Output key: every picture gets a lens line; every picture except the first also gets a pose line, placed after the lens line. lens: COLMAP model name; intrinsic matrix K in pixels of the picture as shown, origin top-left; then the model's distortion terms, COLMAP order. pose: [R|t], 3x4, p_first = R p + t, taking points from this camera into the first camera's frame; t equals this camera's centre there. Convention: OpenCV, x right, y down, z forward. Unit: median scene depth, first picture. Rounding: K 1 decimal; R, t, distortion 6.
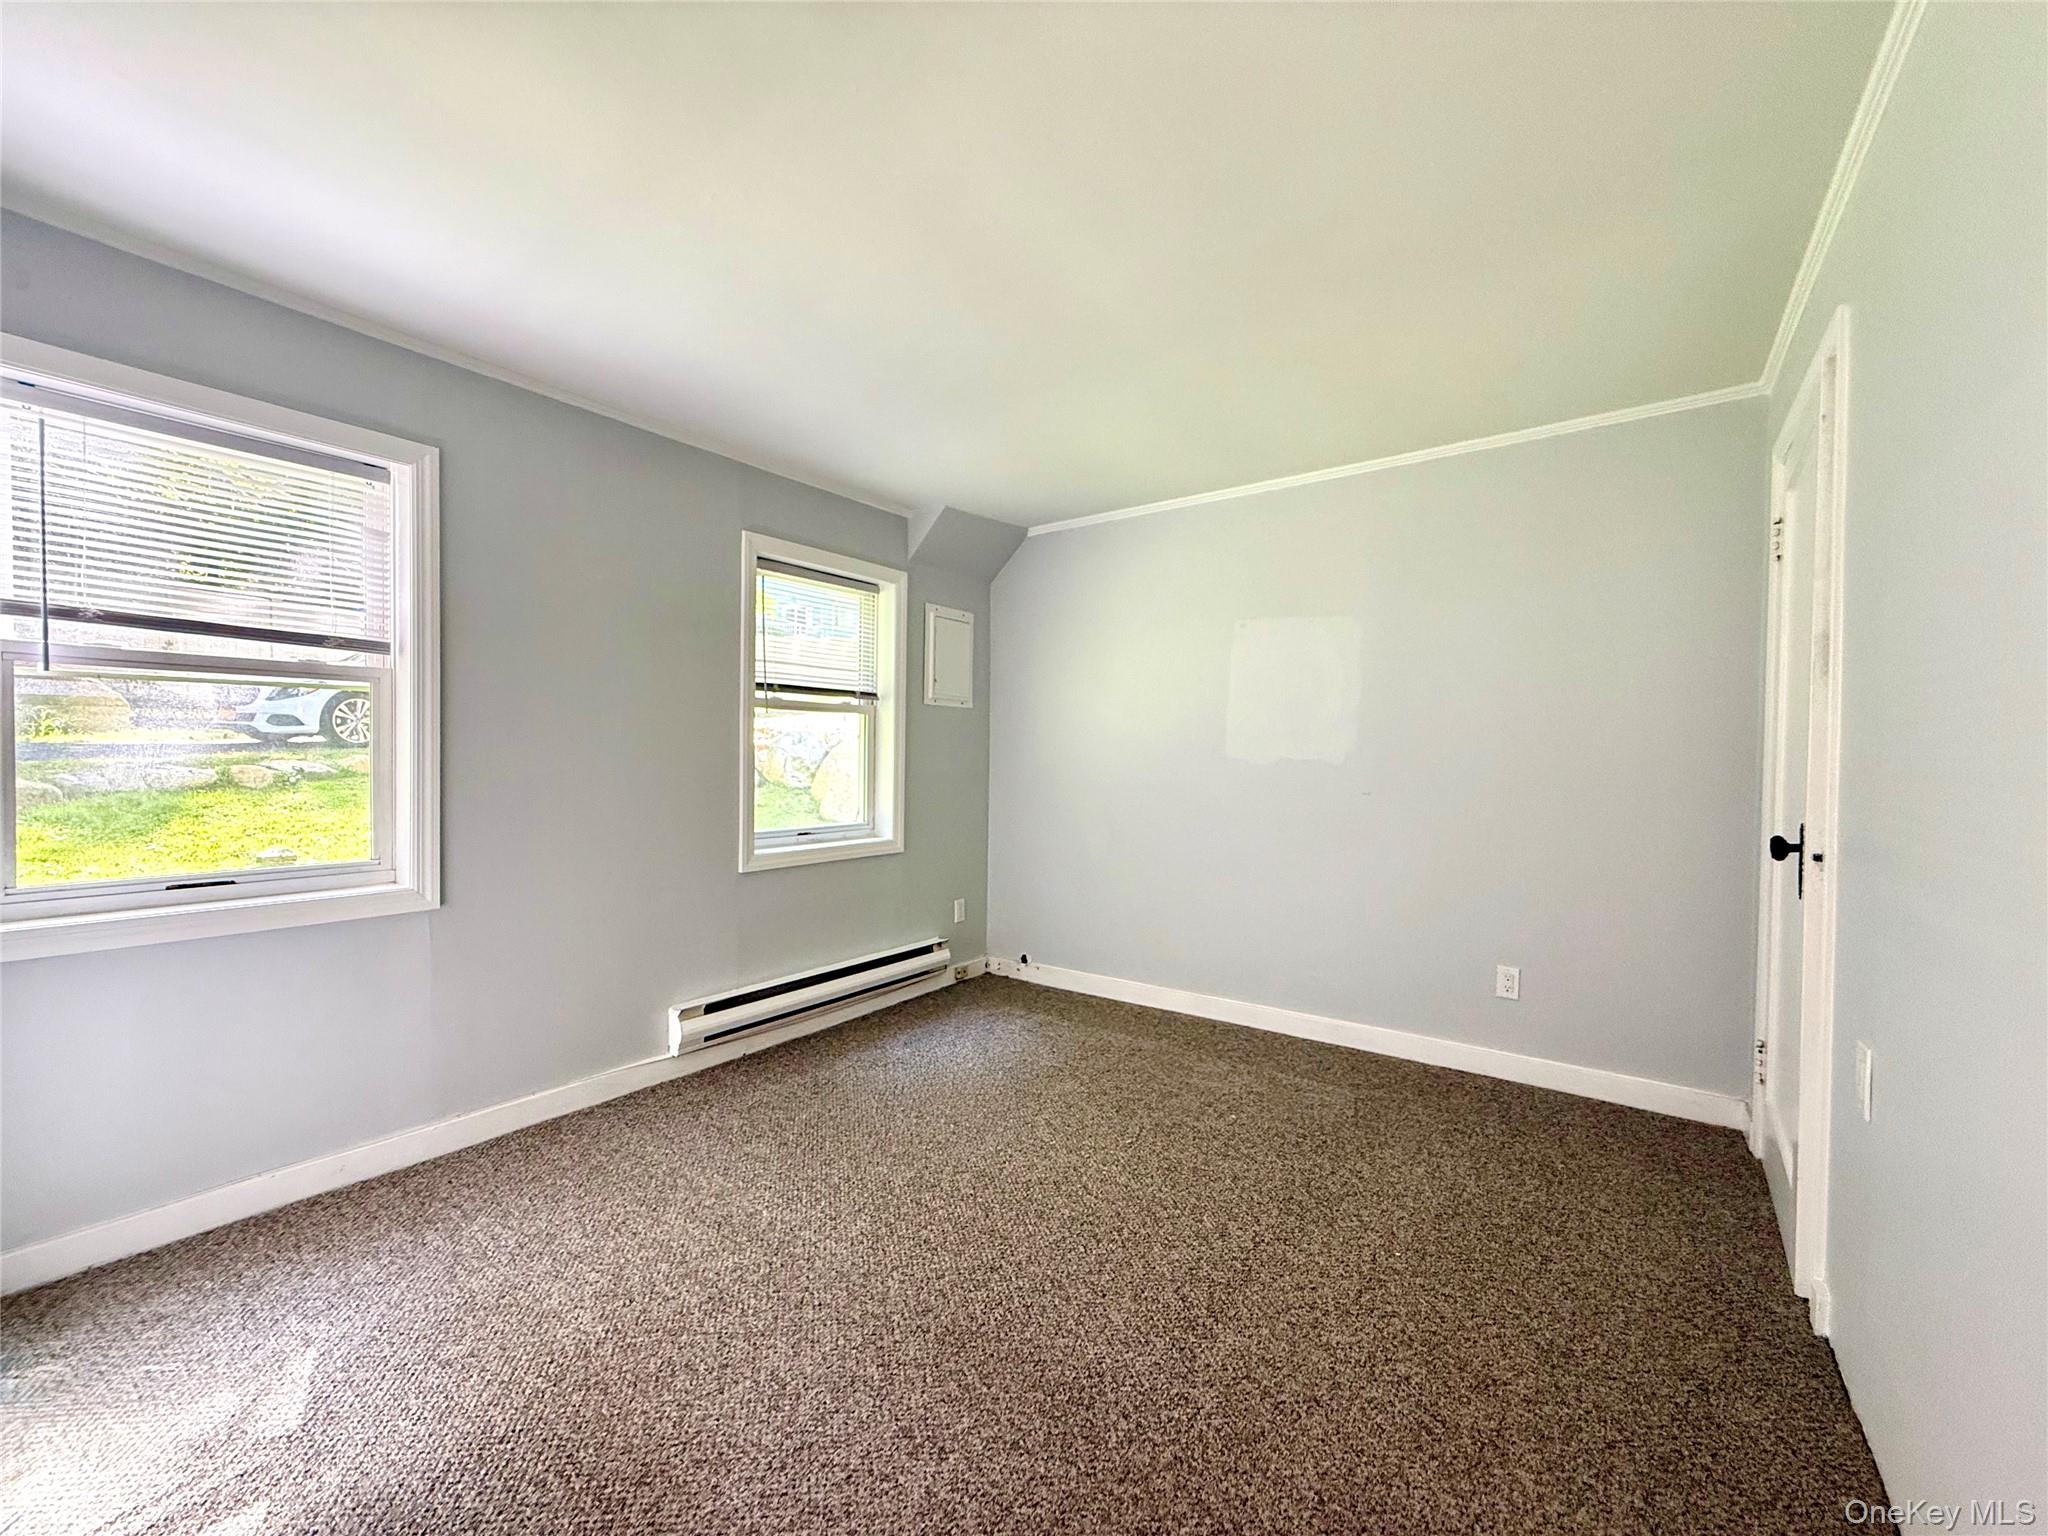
lens RADIAL K [[819.3, 0, 1023.6], [0, 819.3, 764.8], [0, 0, 1]] dist [-0.000654, 0.000589]
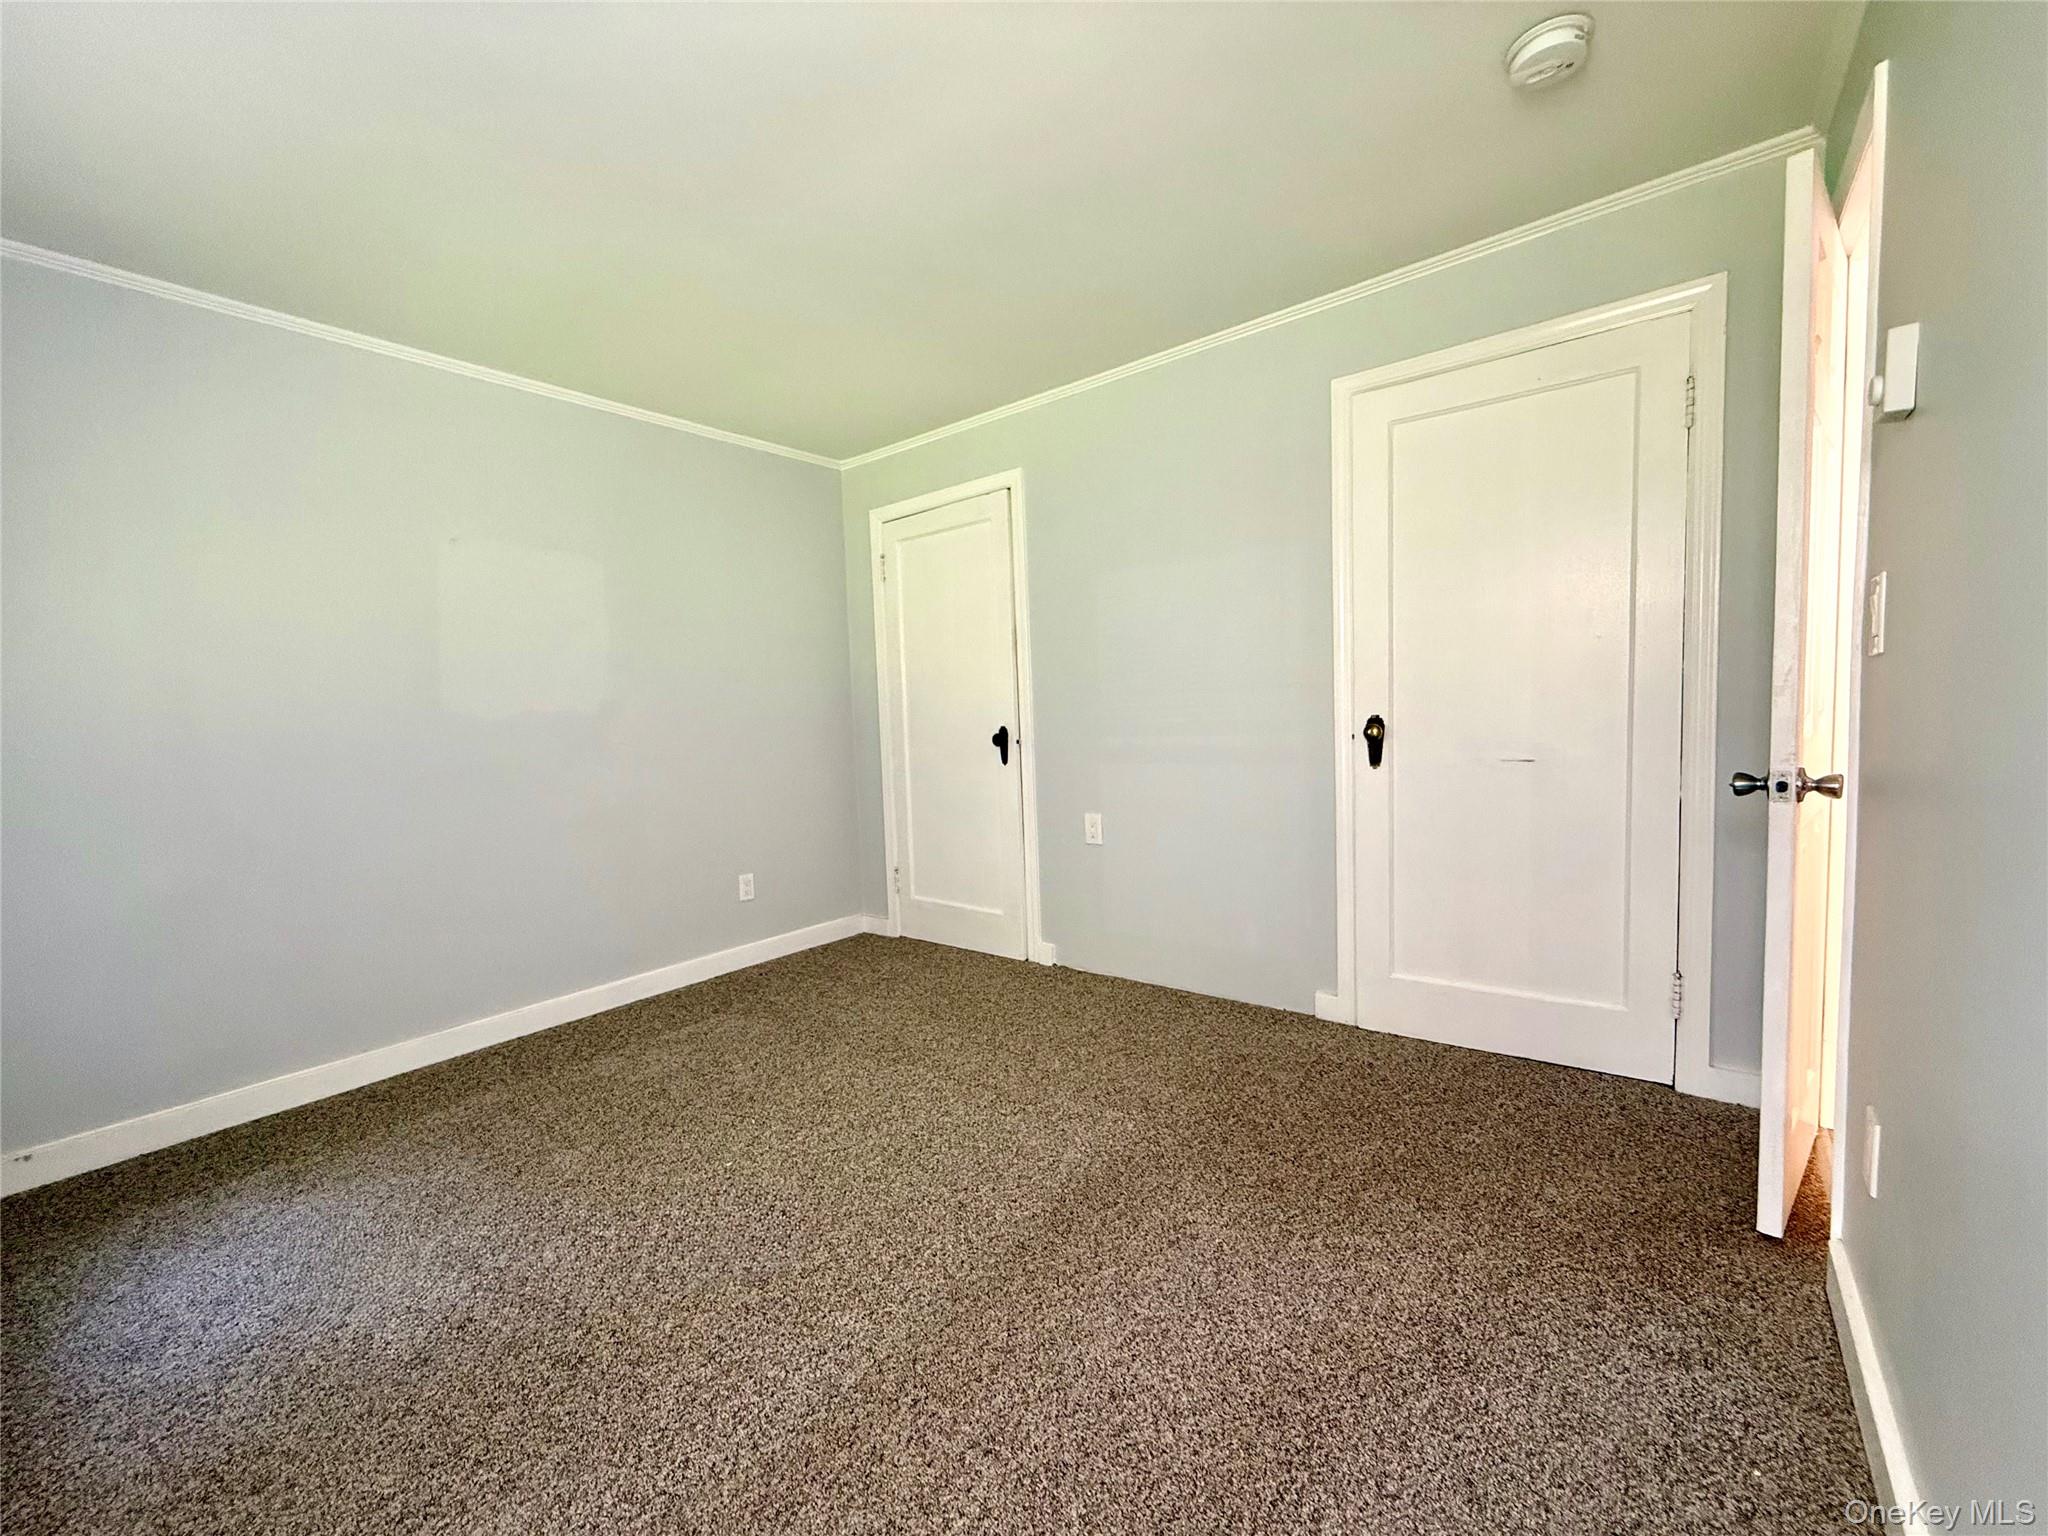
lens RADIAL K [[819.3, 0, 1019.9], [0, 819.3, 769.7], [0, 0, 1]] dist [-0.000654, 0.000589]
pose [[0.042584, -0.085513, 0.995427, -0.595008], [0.050144, 0.995258, 0.083353, 0.008962], [-0.997834, 0.046365, 0.046670, 0.526403]]
